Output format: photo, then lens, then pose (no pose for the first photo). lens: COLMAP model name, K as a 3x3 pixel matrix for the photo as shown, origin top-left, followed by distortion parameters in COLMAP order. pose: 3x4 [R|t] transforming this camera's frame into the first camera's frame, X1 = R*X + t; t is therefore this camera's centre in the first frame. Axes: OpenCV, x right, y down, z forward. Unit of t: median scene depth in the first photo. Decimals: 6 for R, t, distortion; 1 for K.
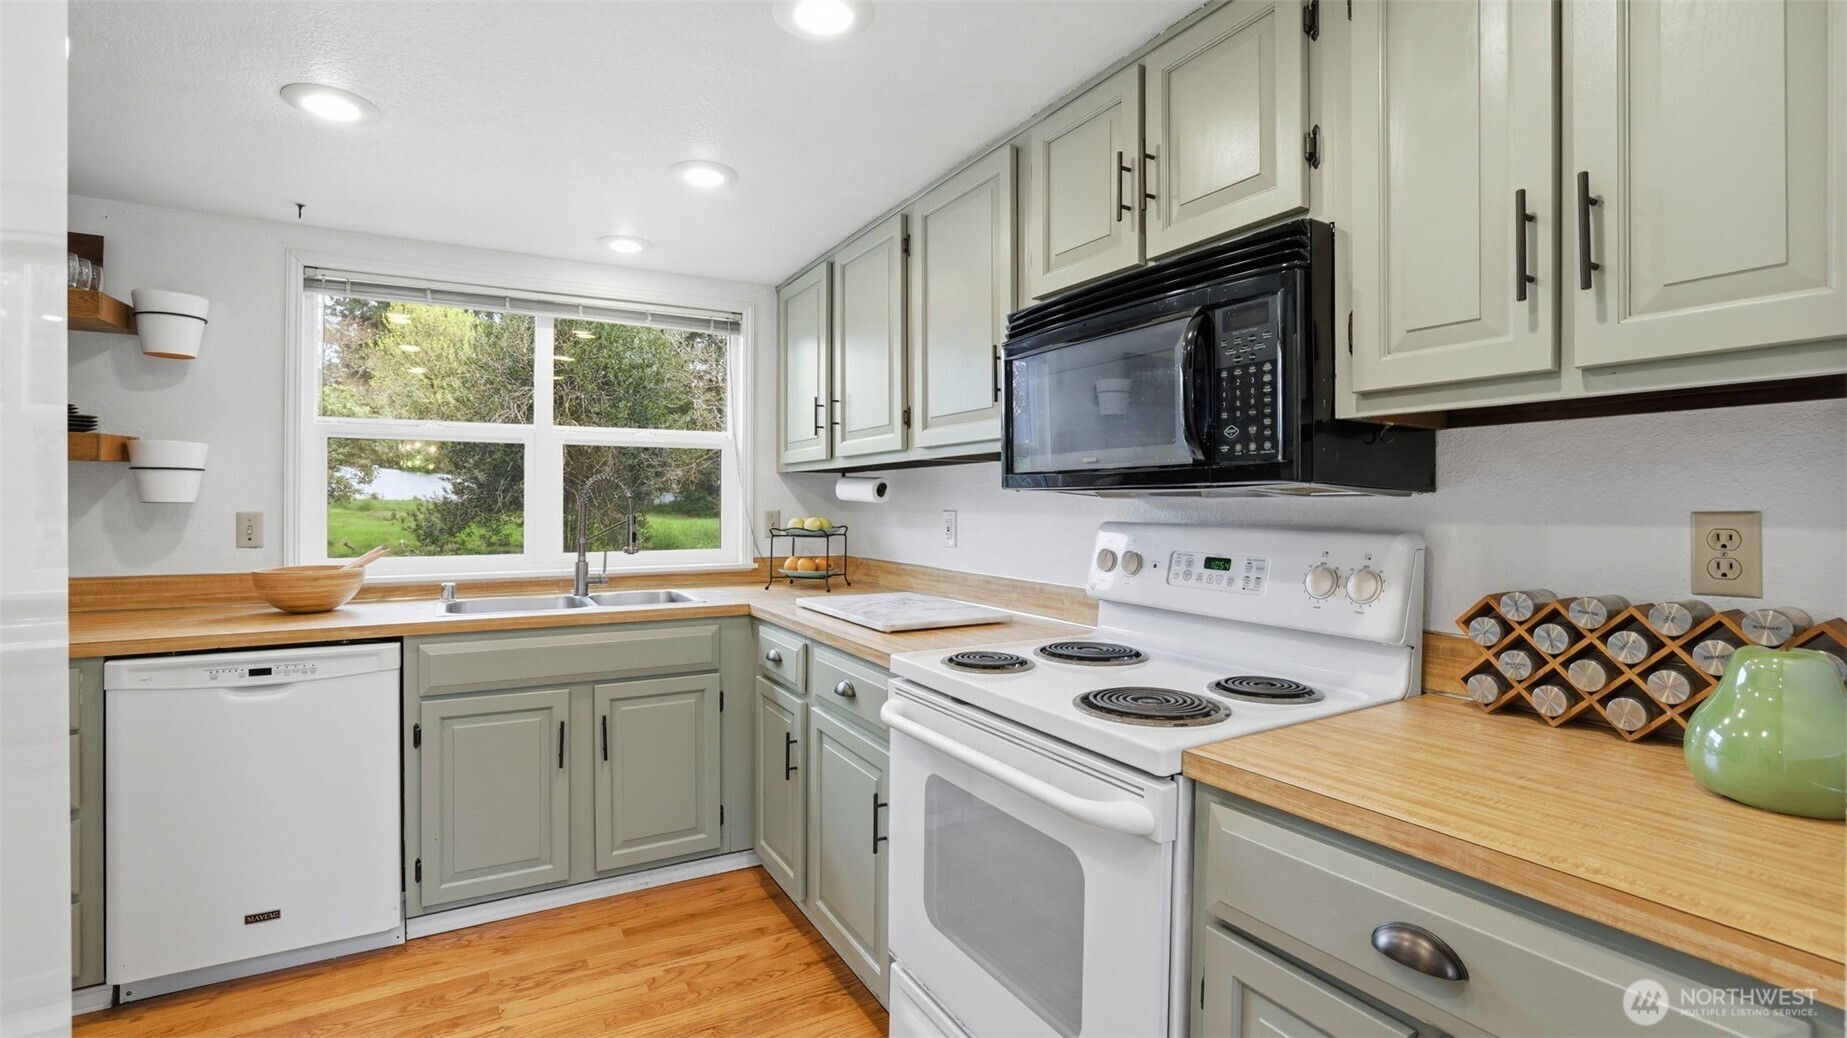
lens RADIAL K [[807.5, 0, 926.5], [0, 807.5, 511.2], [0, 0, 1]] dist [-0.005786, -0.000150]
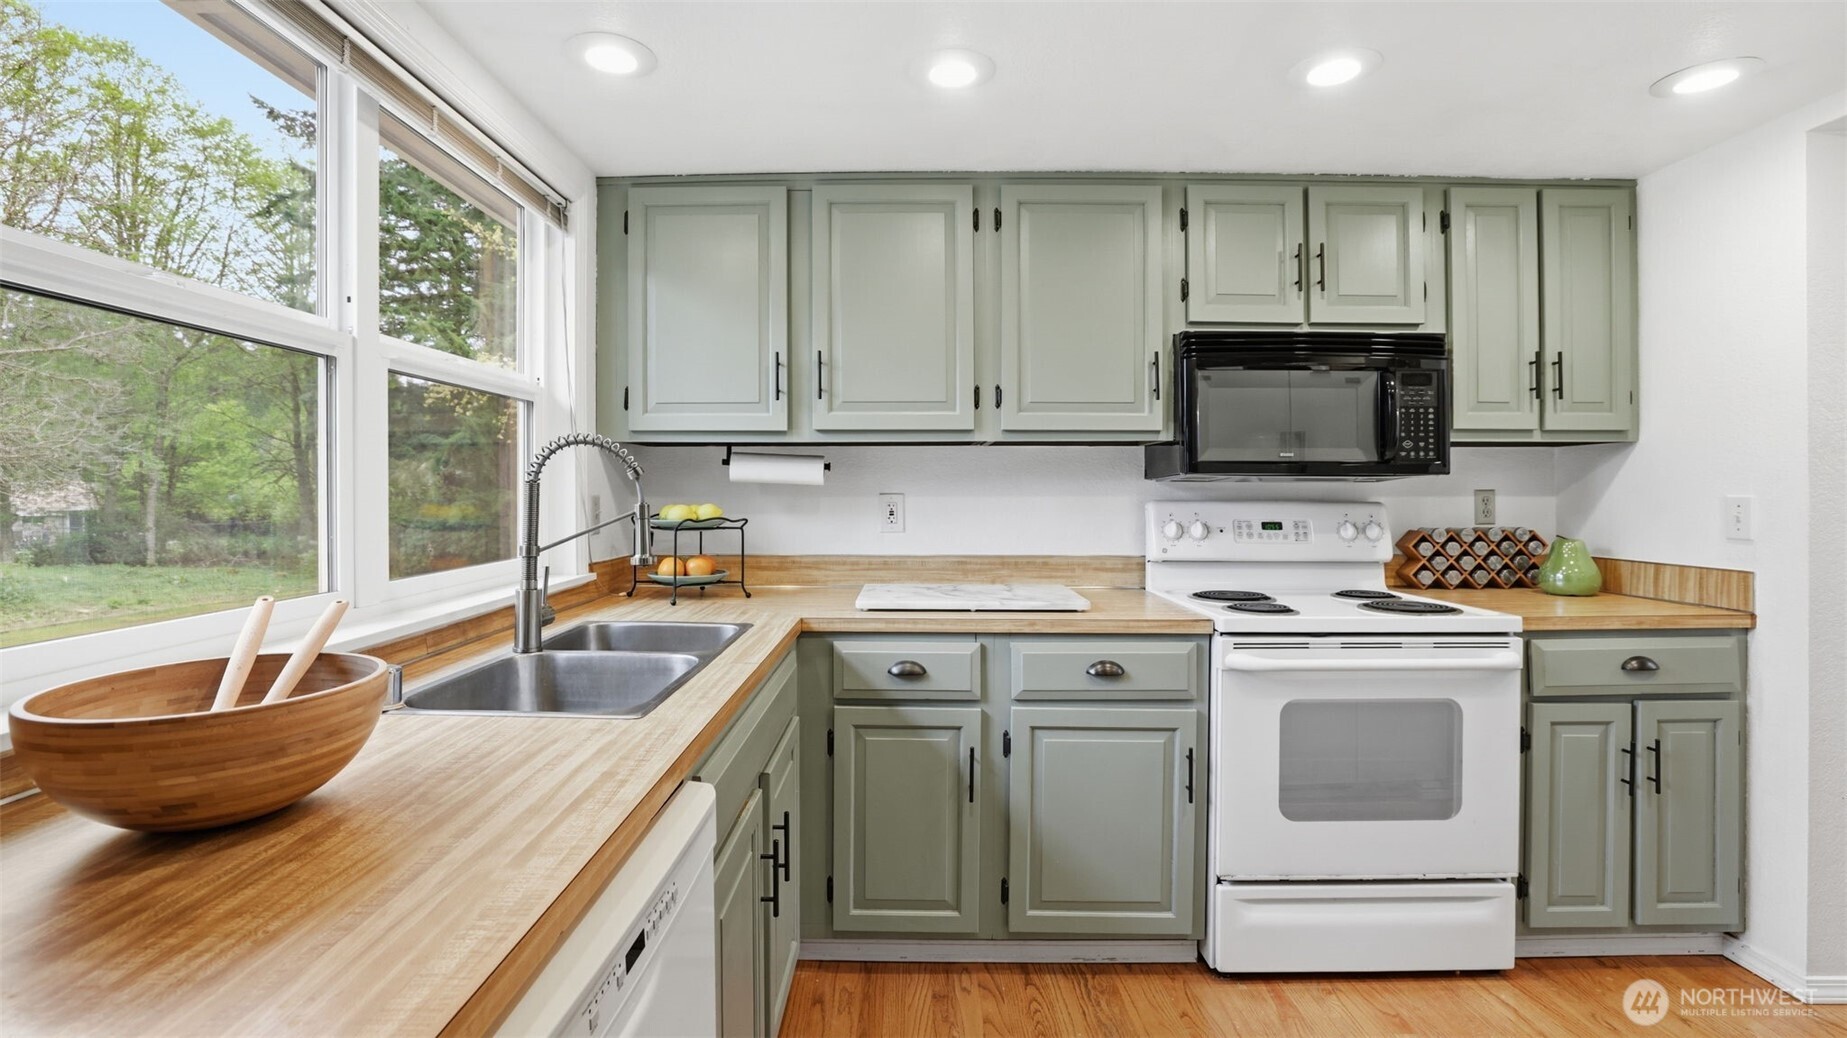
lens RADIAL K [[807.5, 0, 929.5], [0, 807.5, 487.9], [0, 0, 1]] dist [-0.005786, -0.000150]
pose [[0.500370, 0.002650, 0.865807, -1.254987], [0.008087, 0.999937, -0.007735, 0.000359], [-0.865774, 0.010872, 0.500318, 0.787481]]
